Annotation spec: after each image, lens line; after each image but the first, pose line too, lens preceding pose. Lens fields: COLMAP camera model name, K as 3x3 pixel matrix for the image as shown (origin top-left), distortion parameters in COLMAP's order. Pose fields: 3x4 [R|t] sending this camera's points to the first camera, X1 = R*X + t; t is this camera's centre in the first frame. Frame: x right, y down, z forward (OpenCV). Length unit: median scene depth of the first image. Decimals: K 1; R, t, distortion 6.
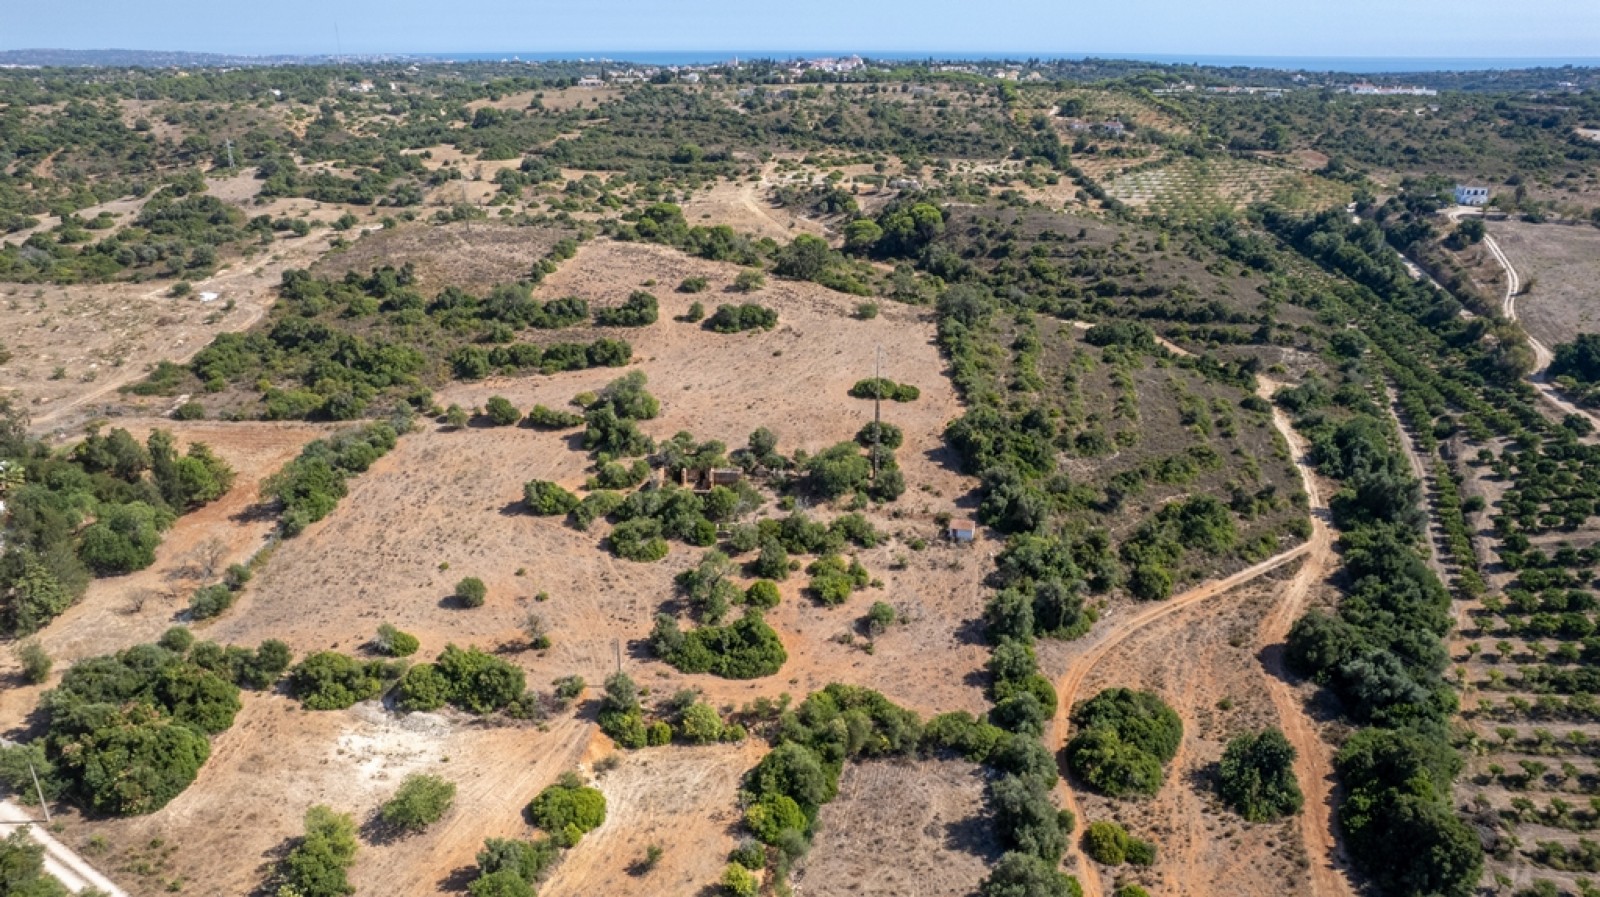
lens RADIAL K [[1026.6, 0, 799.2], [0, 1026.6, 467.7], [0, 0, 1]] dist [-0.068339, 0.059183]
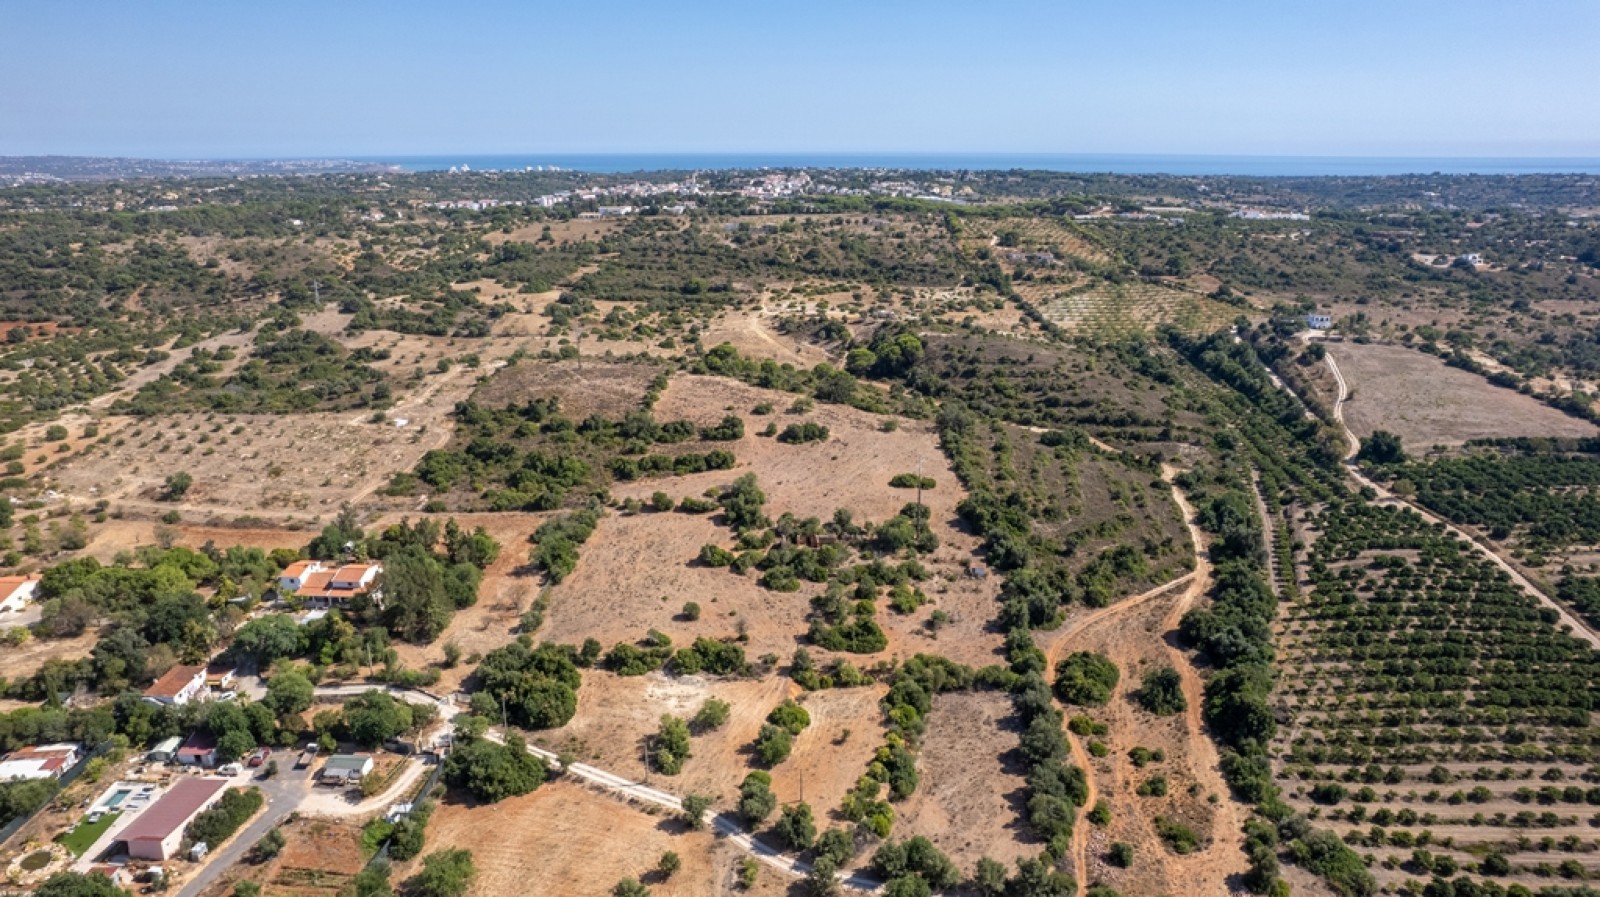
lens RADIAL K [[1026.6, 0, 801.1], [0, 1026.6, 460.0], [0, 0, 1]] dist [-0.068339, 0.059183]
pose [[0.997865, -0.020959, 0.061853, -0.205960], [0.026707, 0.995251, -0.093612, 0.033265], [-0.059597, 0.095064, 0.993686, -0.566847]]
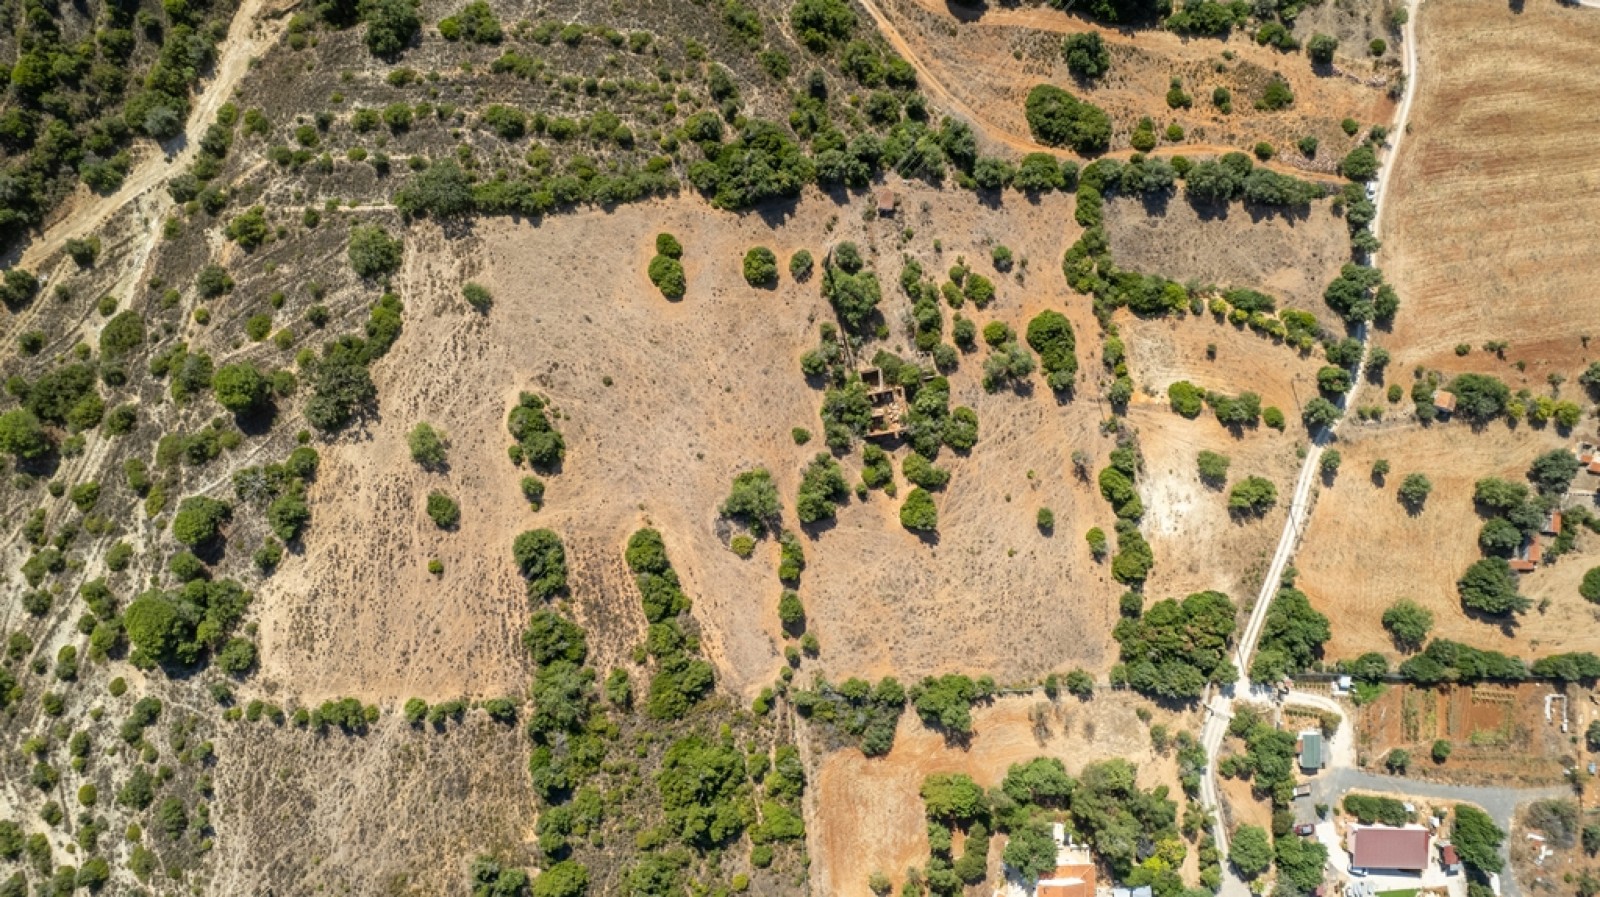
lens RADIAL K [[1026.6, 0, 812.2], [0, 1026.6, 453.5], [0, 0, 1]] dist [-0.068339, 0.059183]
pose [[-0.147024, -0.989127, 0.003430, -0.153710], [0.362157, -0.050604, 0.930742, -1.204661], [-0.920449, 0.138084, 0.365659, 0.634606]]
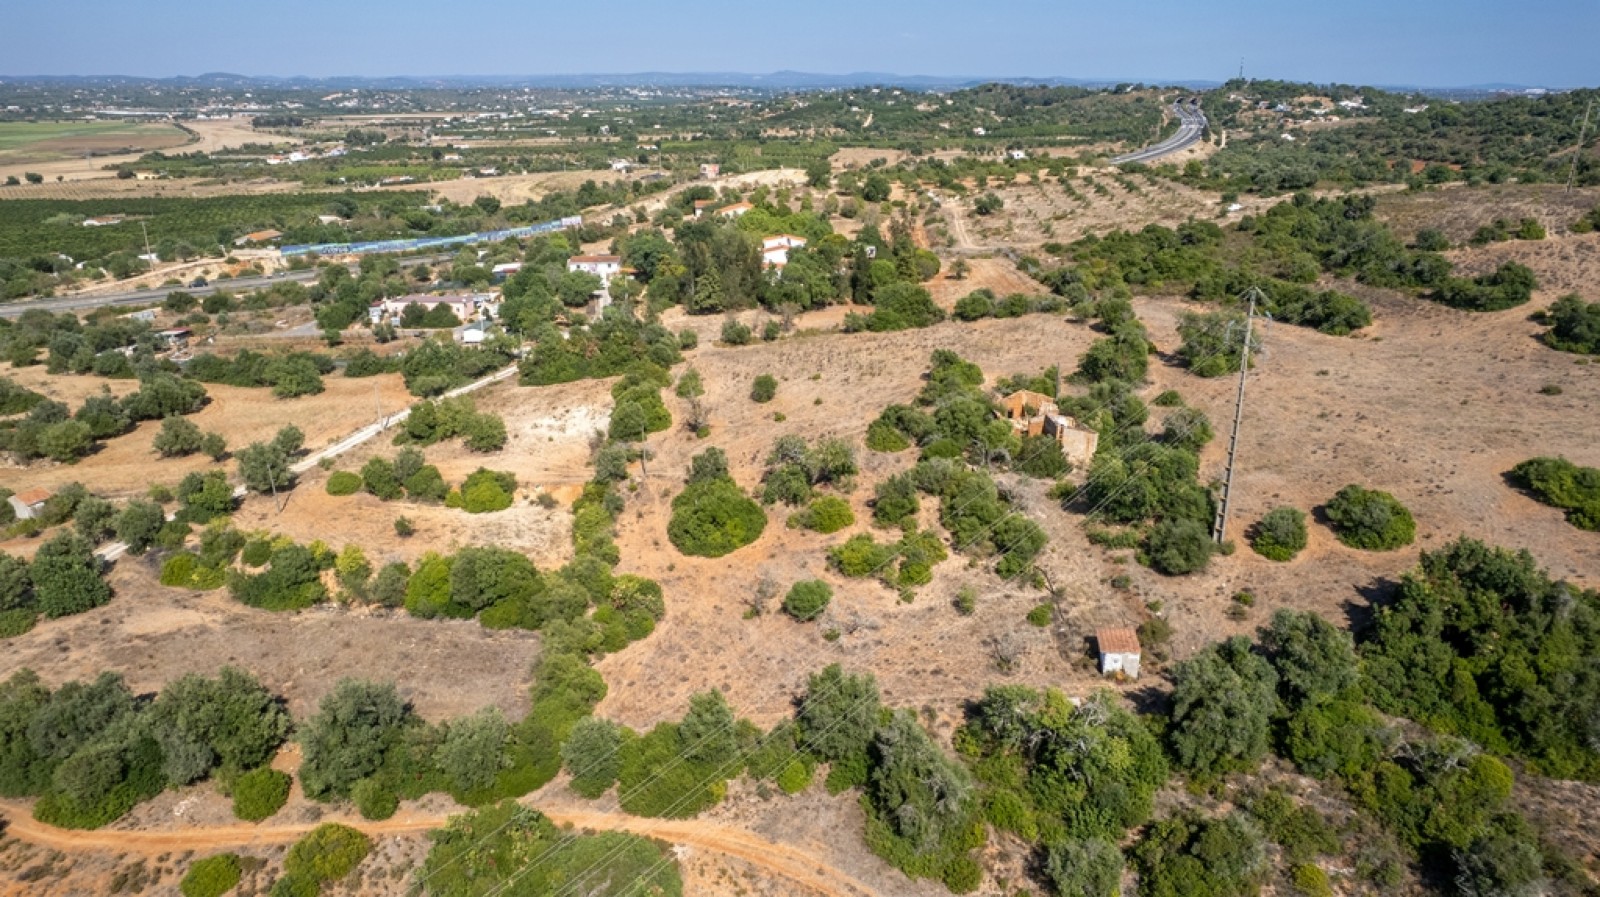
lens RADIAL K [[1026.6, 0, 793.3], [0, 1026.6, 441.5], [0, 0, 1]] dist [-0.068339, 0.059183]
pose [[0.098181, 0.330000, -0.938861, 0.568784], [-0.383452, 0.883119, 0.270307, -0.102594], [0.918327, 0.333469, 0.213245, 0.698398]]
